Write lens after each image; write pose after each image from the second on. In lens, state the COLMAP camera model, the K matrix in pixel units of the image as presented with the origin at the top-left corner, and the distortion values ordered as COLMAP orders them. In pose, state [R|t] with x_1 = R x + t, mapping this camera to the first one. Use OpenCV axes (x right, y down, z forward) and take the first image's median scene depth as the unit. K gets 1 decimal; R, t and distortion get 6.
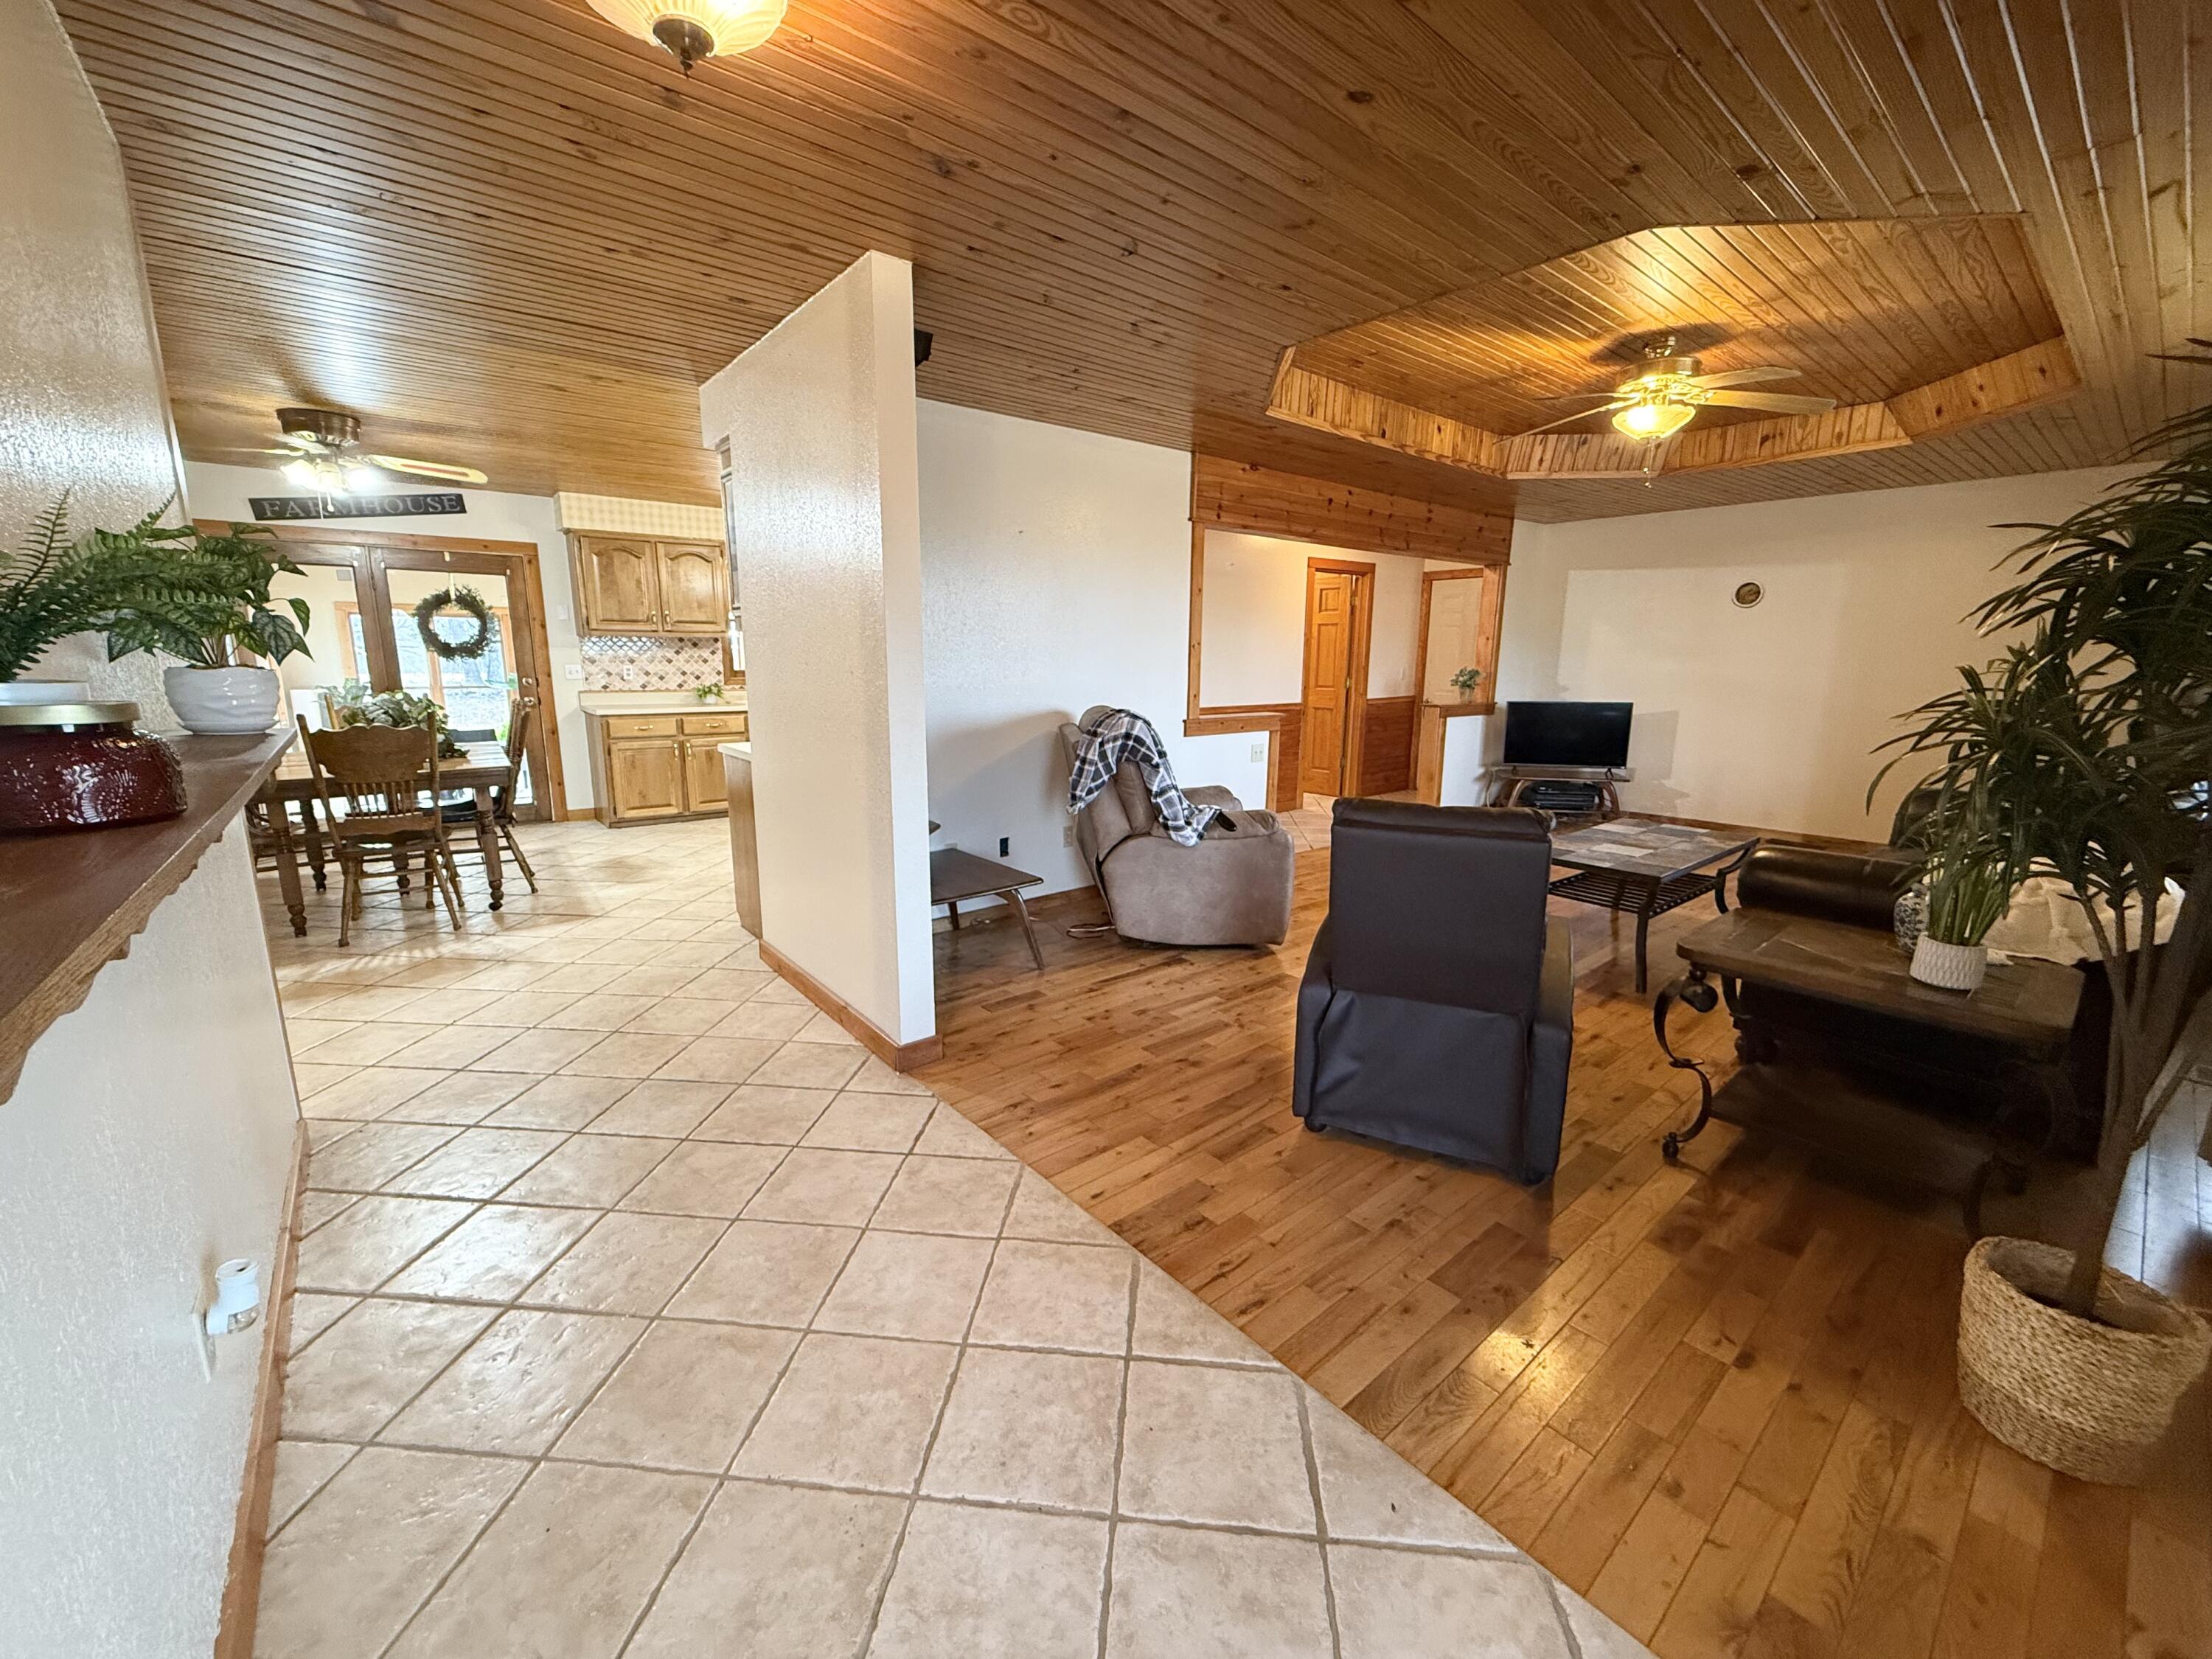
lens RADIAL K [[878.1, 0, 1103.5], [0, 878.1, 825.5], [0, 0, 1]] dist [0.001462, 0.000490]
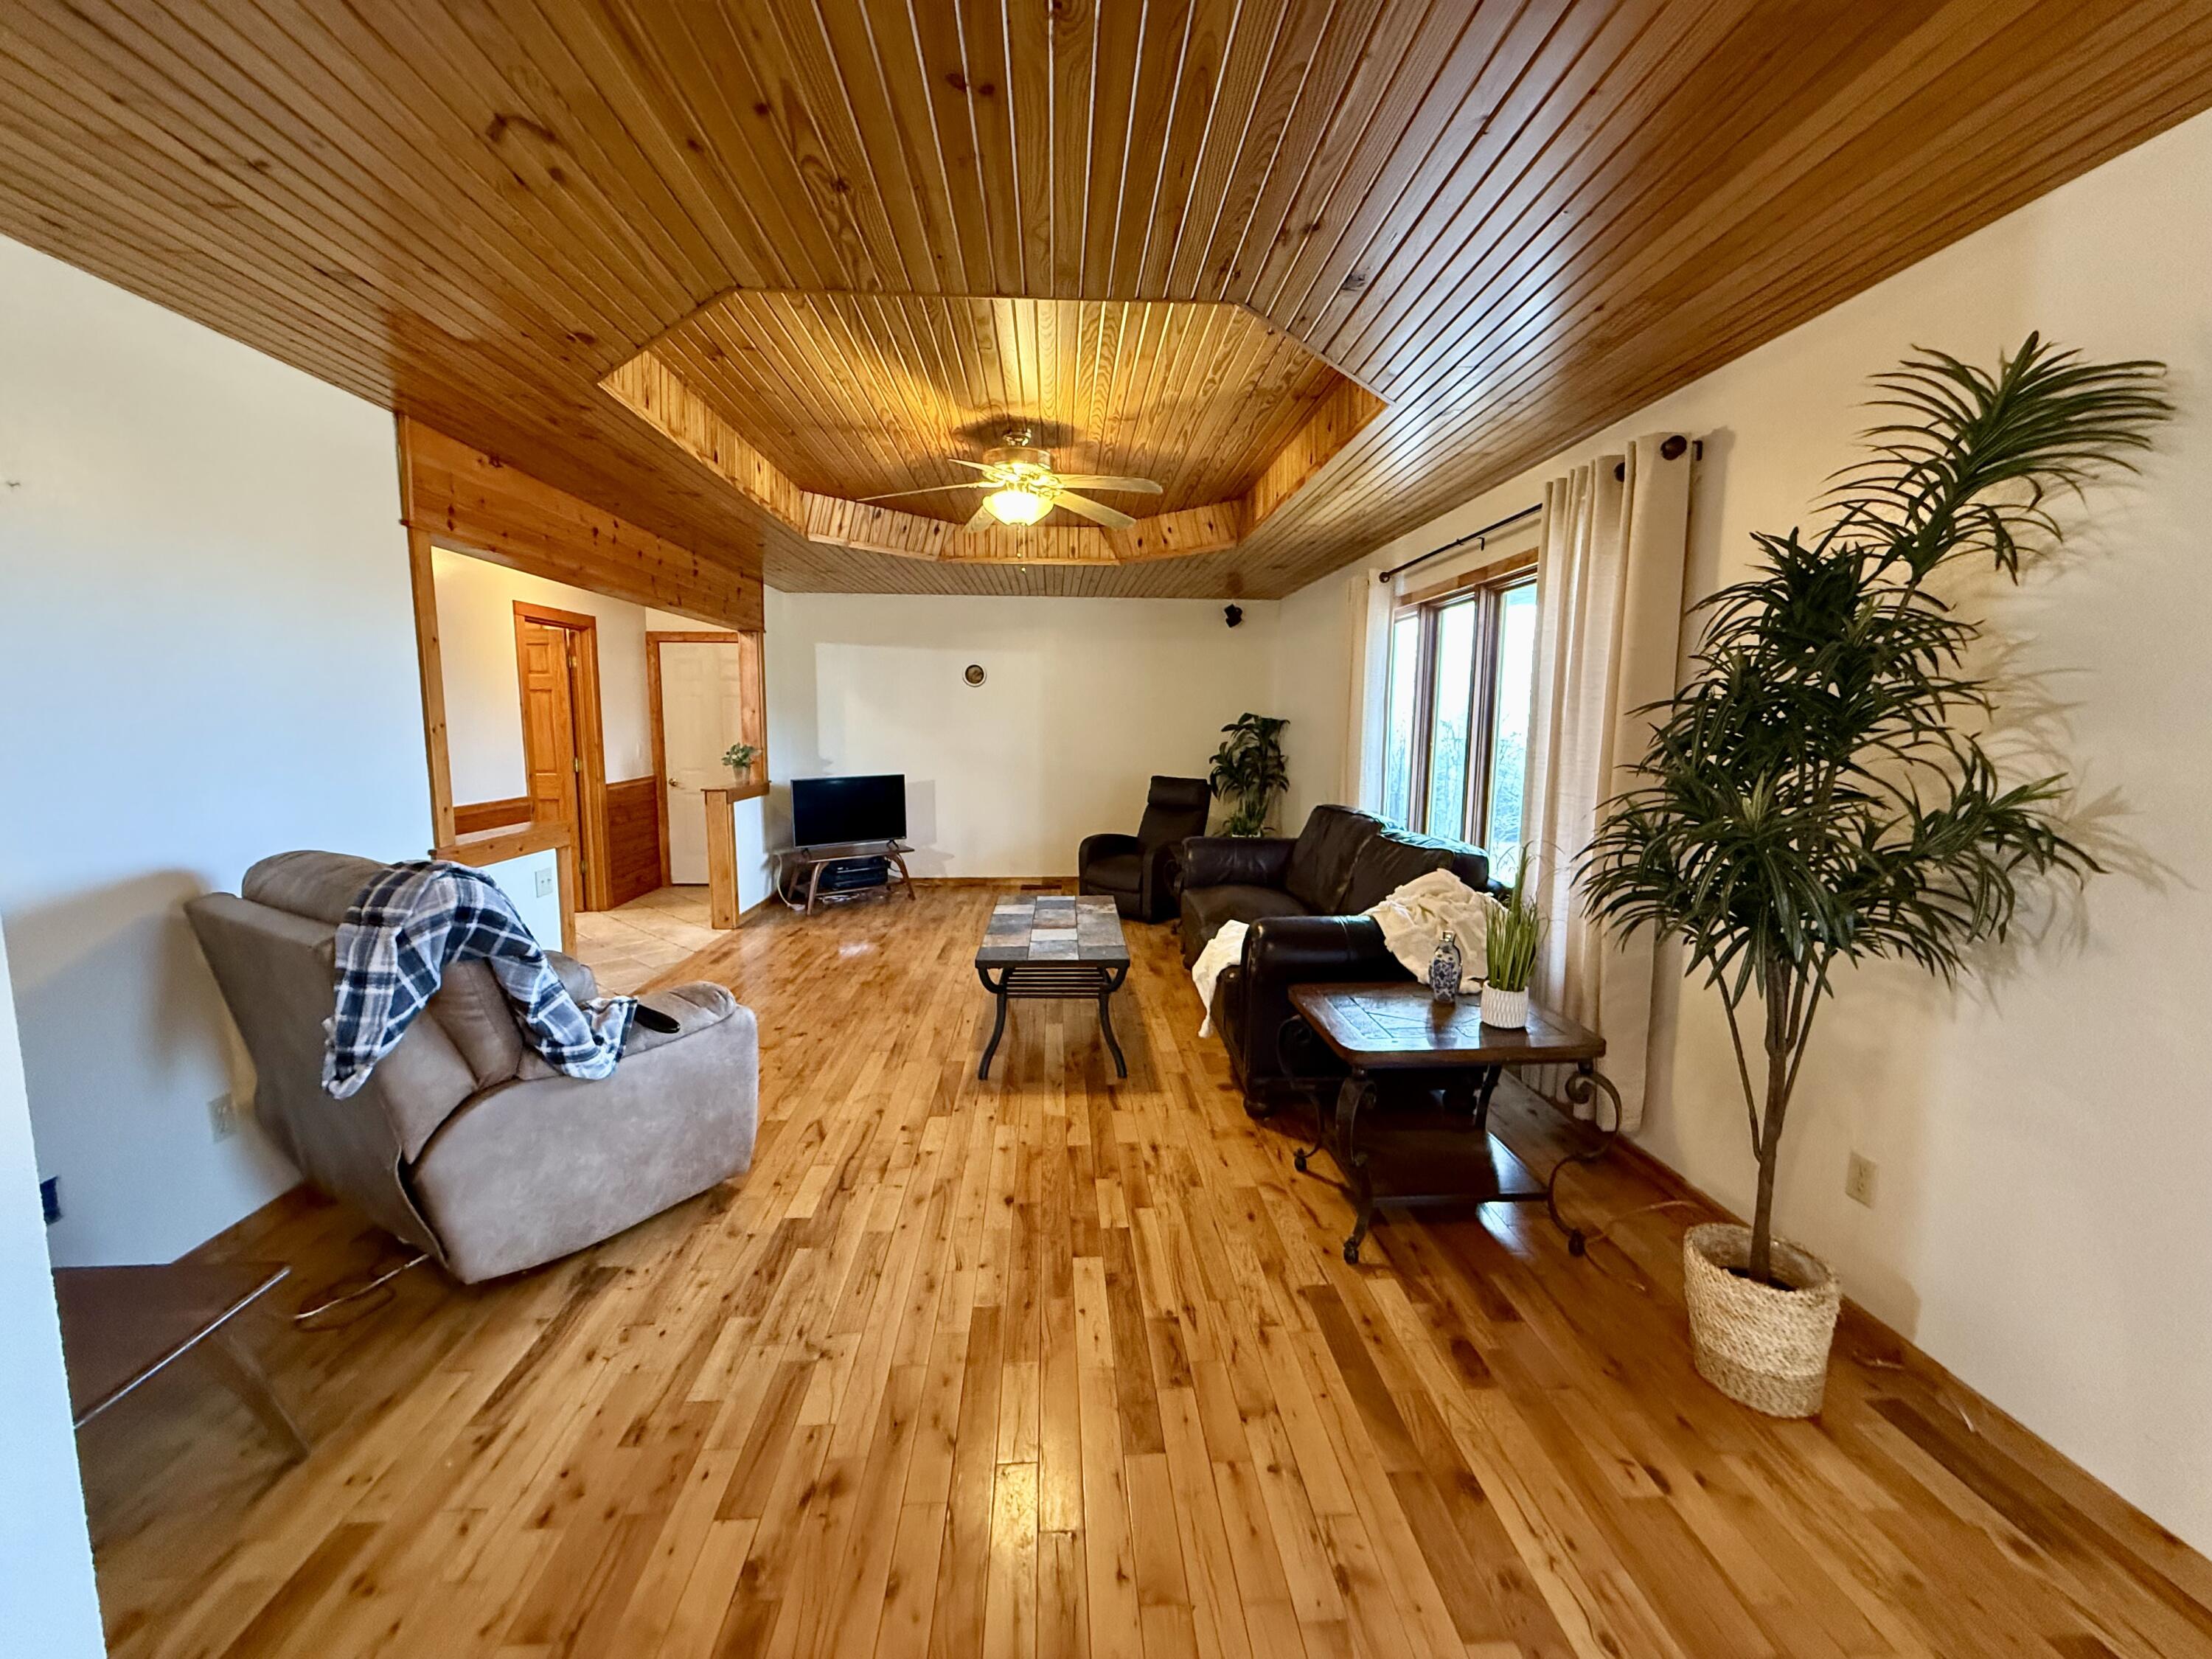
lens RADIAL K [[878.1, 0, 1103.5], [0, 878.1, 825.5], [0, 0, 1]] dist [0.001462, 0.000490]
pose [[0.591841, -0.100027, 0.799825, -0.152714], [0.154457, 0.987956, 0.009263, -0.094686], [-0.791118, 0.118056, 0.600162, 0.358635]]
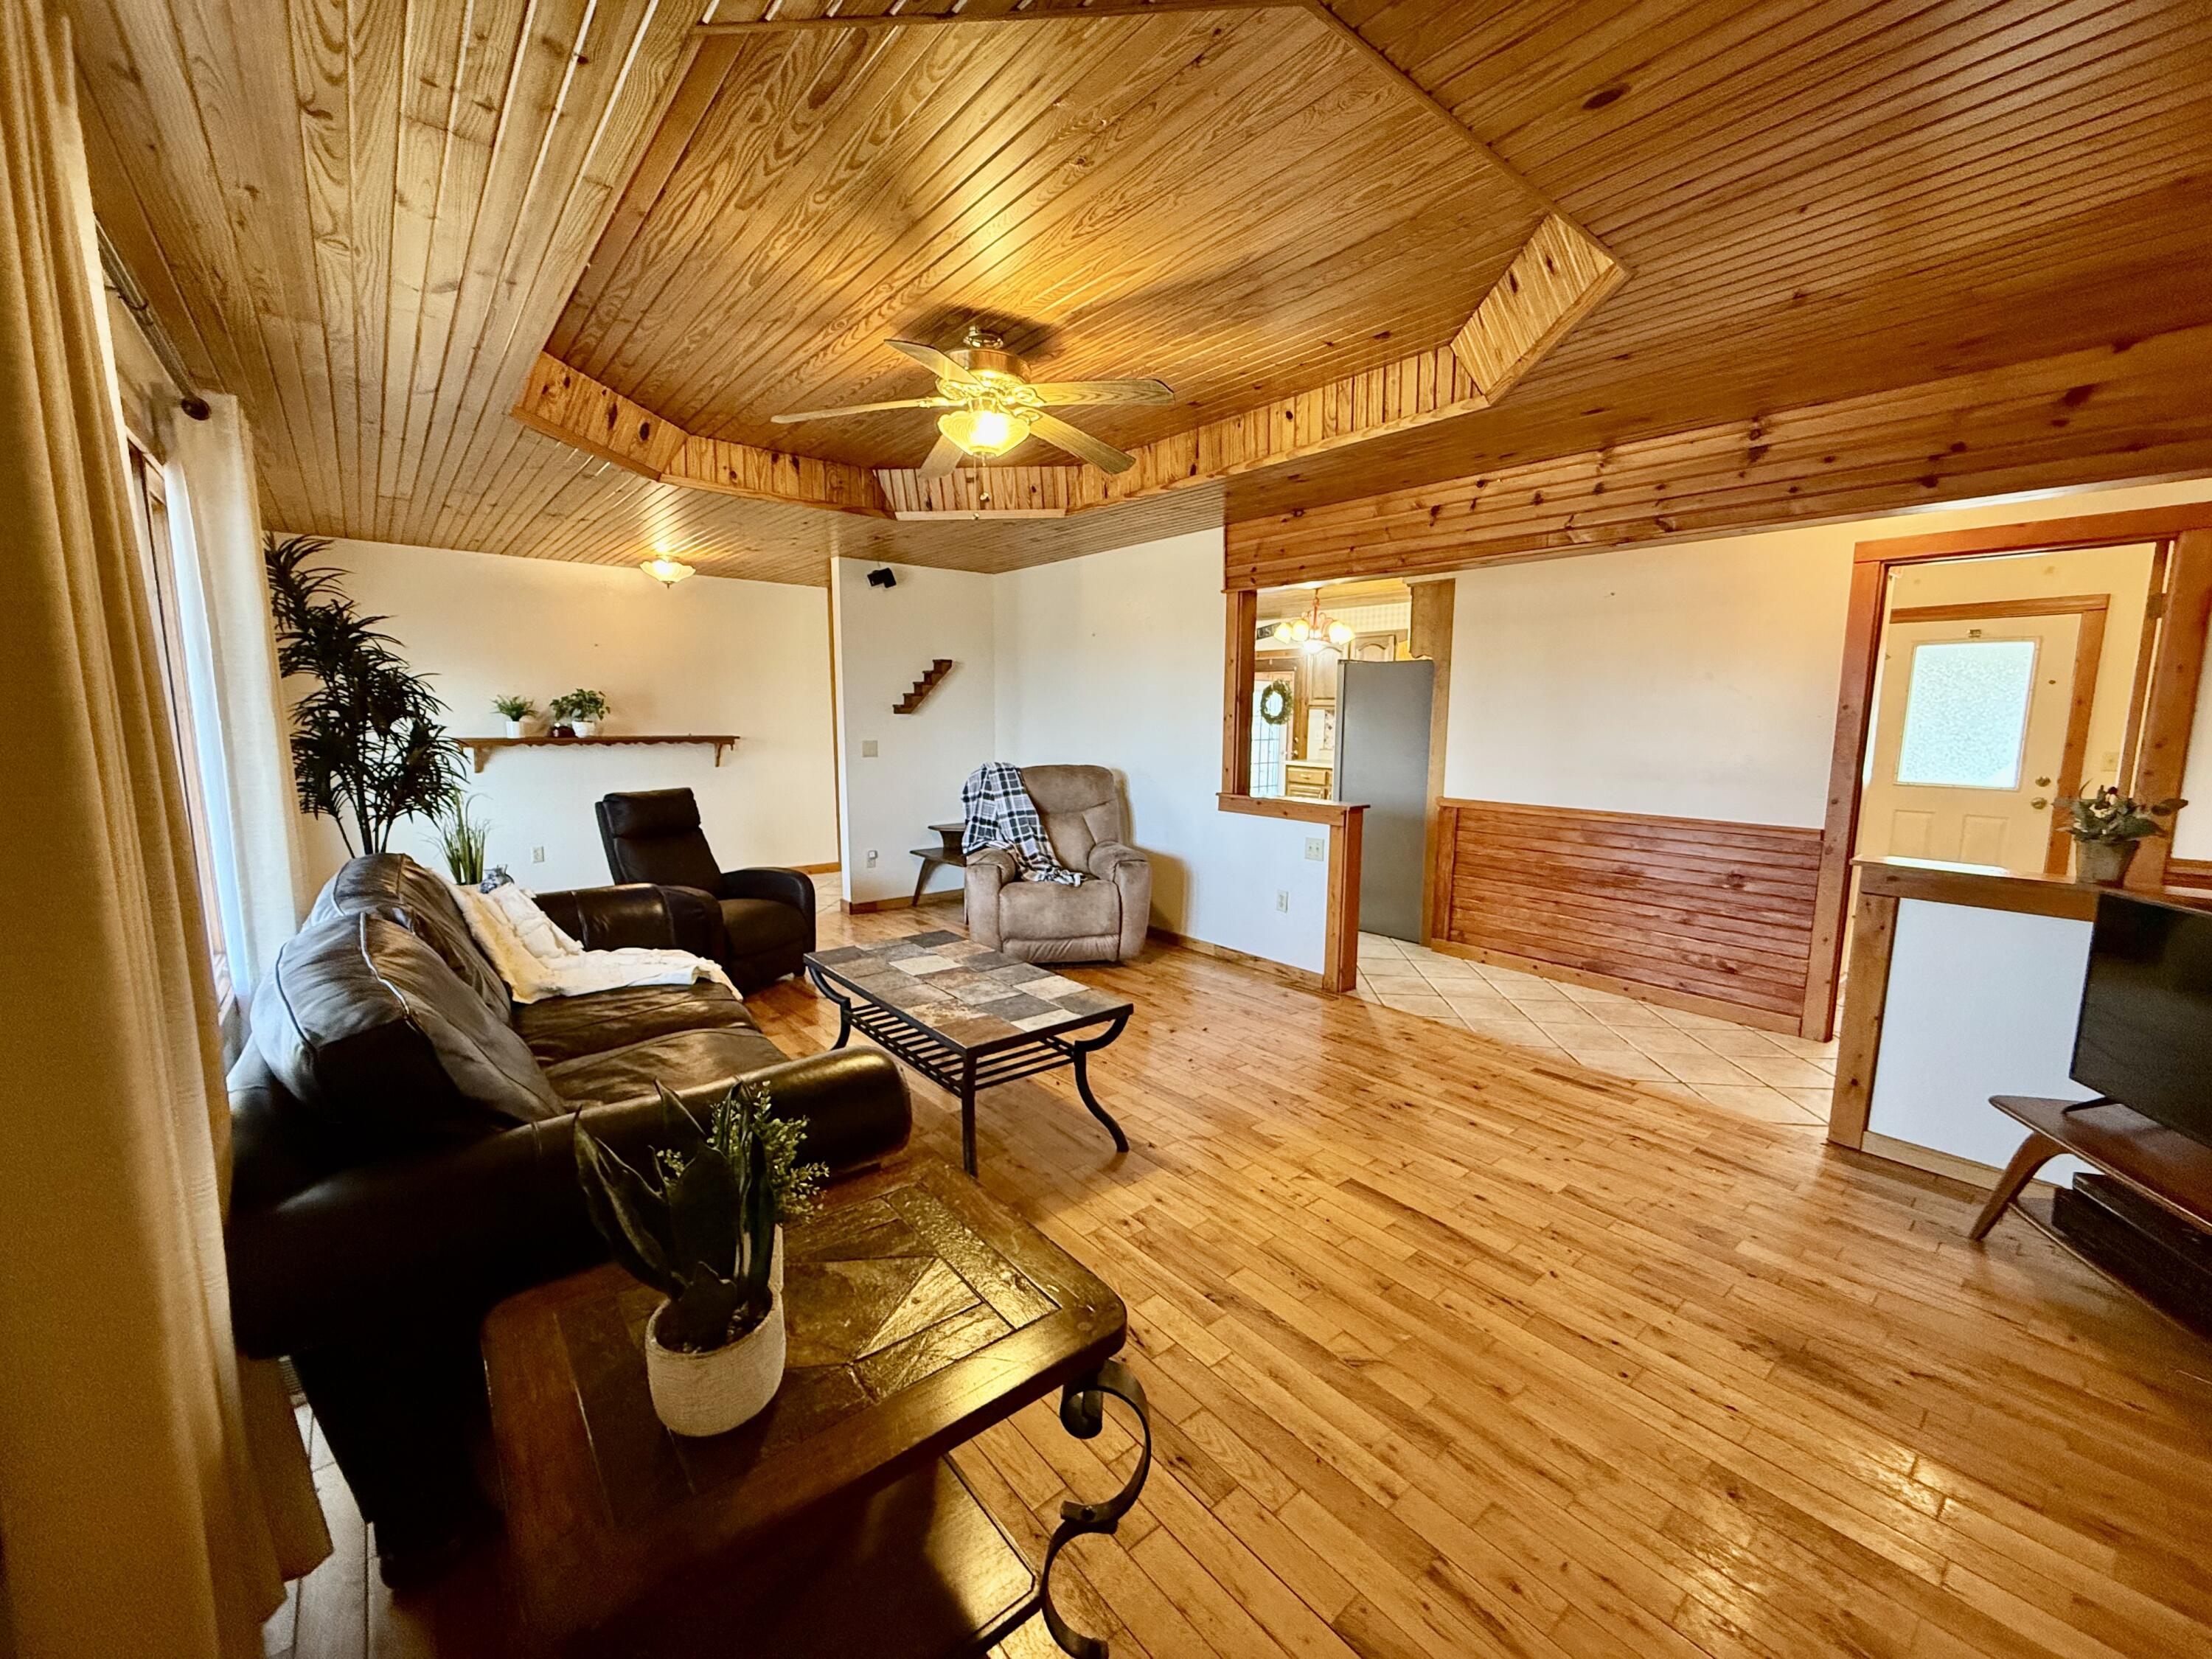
lens RADIAL K [[882.0, 0, 1102.9], [0, 882.0, 825.6], [0, 0, 1]] dist [0.001469, 0.000422]
pose [[0.004291, 0.125359, -0.992102, 1.404324], [-0.201028, 0.971966, 0.121945, -0.235064], [0.979576, 0.198917, 0.029371, 1.124279]]
